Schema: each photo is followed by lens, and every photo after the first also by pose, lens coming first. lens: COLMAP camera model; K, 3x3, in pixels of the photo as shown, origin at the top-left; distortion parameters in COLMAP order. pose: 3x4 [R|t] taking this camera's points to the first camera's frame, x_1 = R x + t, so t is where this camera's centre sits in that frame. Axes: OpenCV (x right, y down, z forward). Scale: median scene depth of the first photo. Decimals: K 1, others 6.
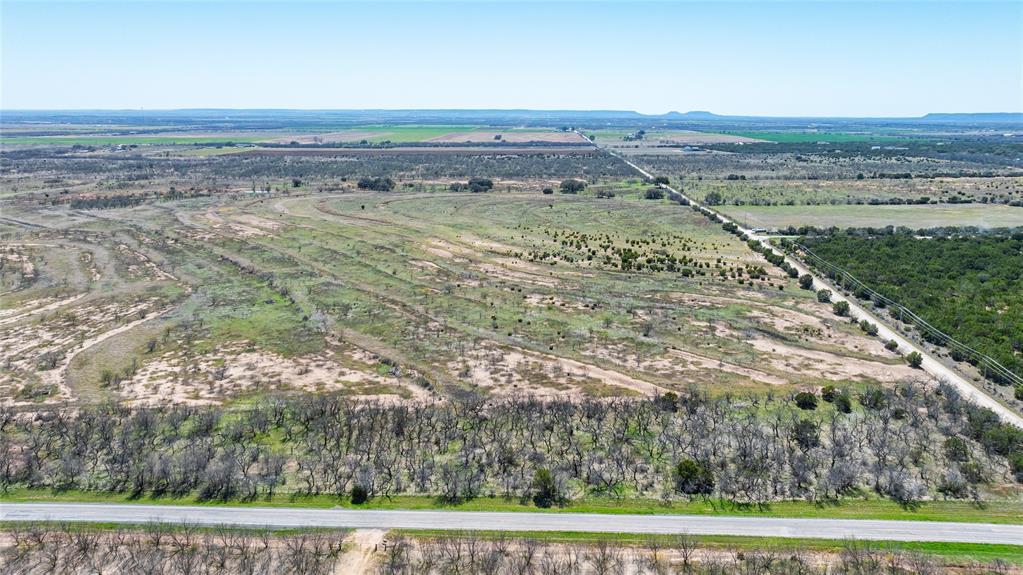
lens RADIAL K [[657.8, 0, 511.5], [0, 657.8, 287.5], [0, 0, 1]] dist [-0.024677, 0.000212]
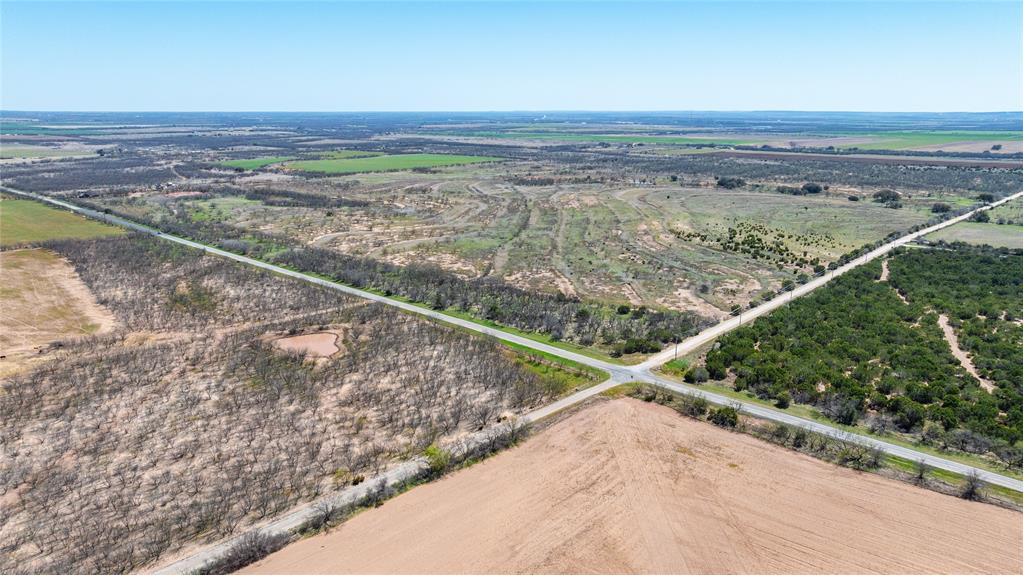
lens RADIAL K [[722.9, 0, 511.5], [0, 722.9, 287.5], [0, 0, 1]] dist [-0.043120, 0.042984]
pose [[0.716325, 0.160100, -0.679152, 0.279231], [-0.176744, 0.983211, 0.045360, 0.017928], [0.675011, 0.087544, 0.732595, -0.084056]]
